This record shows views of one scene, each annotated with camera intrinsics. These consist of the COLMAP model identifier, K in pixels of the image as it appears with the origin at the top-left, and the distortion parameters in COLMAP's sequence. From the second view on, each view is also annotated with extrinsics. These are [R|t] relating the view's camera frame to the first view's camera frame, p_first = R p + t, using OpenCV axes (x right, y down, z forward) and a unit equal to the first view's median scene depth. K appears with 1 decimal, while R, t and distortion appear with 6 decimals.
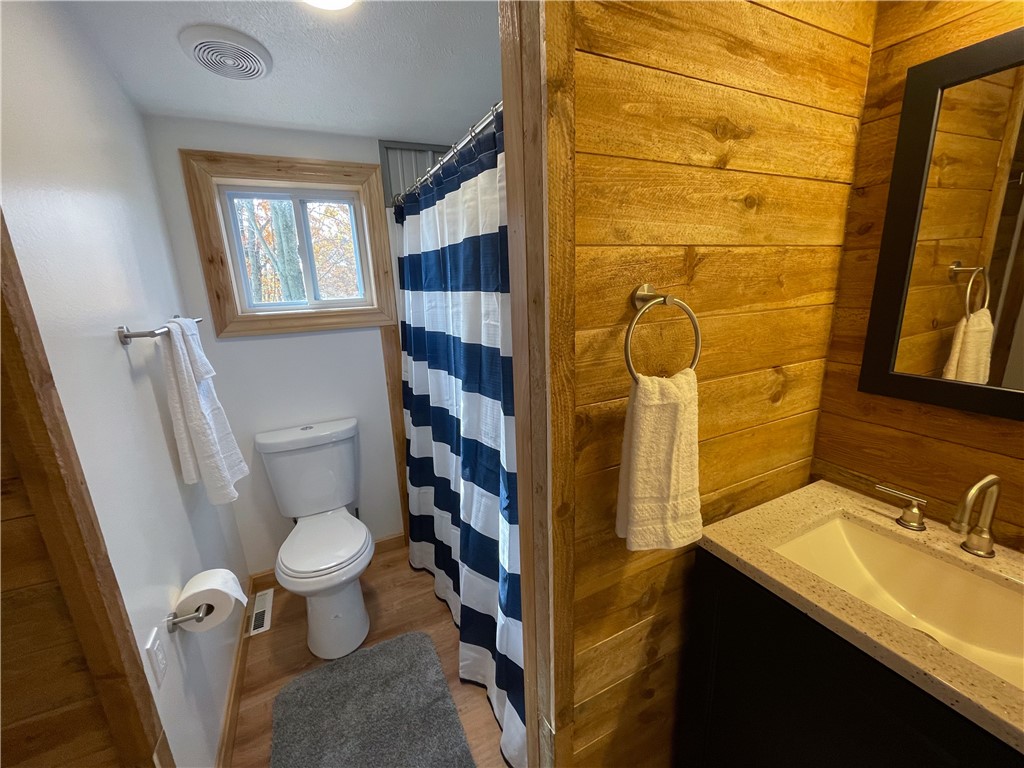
lens RADIAL K [[414.3, 0, 512.7], [0, 414.3, 384.4], [0, 0, 1]] dist [-0.002231, -0.000142]
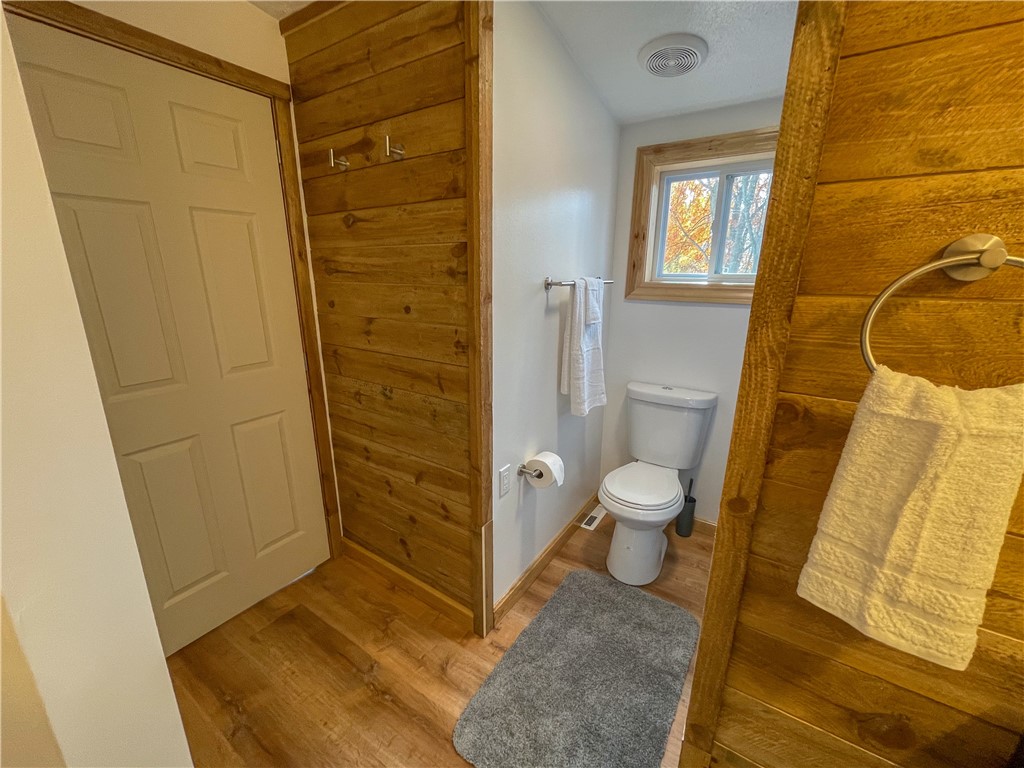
lens RADIAL K [[414.3, 0, 511.8], [0, 414.3, 382.5], [0, 0, 1]] dist [-0.002231, -0.000142]
pose [[0.512495, 0.259909, -0.818410, 0.332436], [-0.232868, 0.959443, 0.158875, 0.021019], [0.826511, 0.109159, 0.552235, 0.071818]]
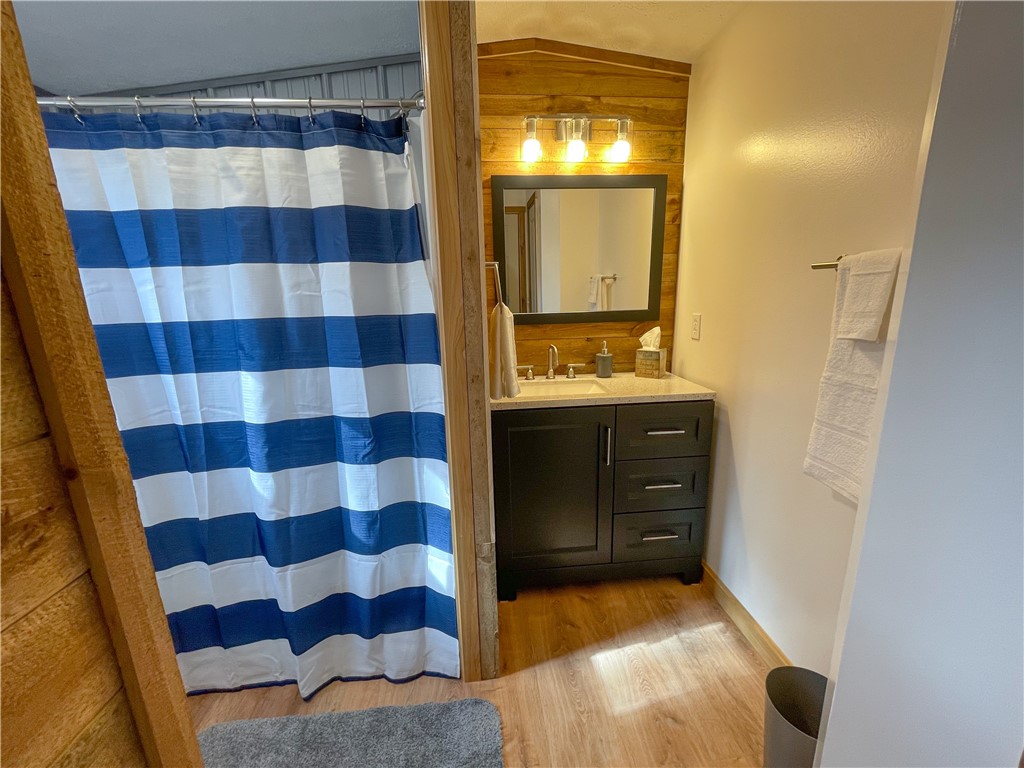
lens RADIAL K [[414.3, 0, 513.4], [0, 414.3, 386.3], [0, 0, 1]] dist [-0.002231, -0.000142]
pose [[0.358552, -0.182818, 0.915433, -0.889386], [0.240669, 0.965589, 0.098571, 0.105361], [-0.901953, 0.184974, 0.390212, 0.161906]]
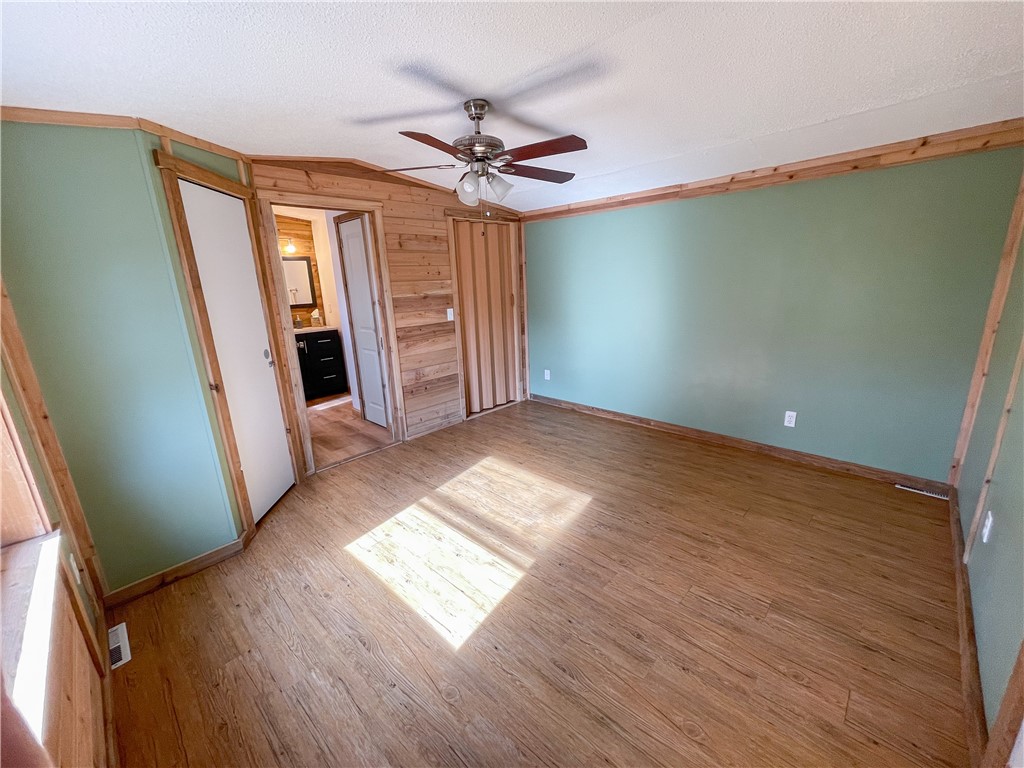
lens RADIAL K [[414.3, 0, 511.4], [0, 414.3, 381.4], [0, 0, 1]] dist [-0.002231, -0.000142]
pose [[-0.337318, -0.202249, 0.919409, -3.210651], [0.272051, 0.914035, 0.300878, 0.111025], [-0.901224, 0.351617, -0.253299, -0.124759]]
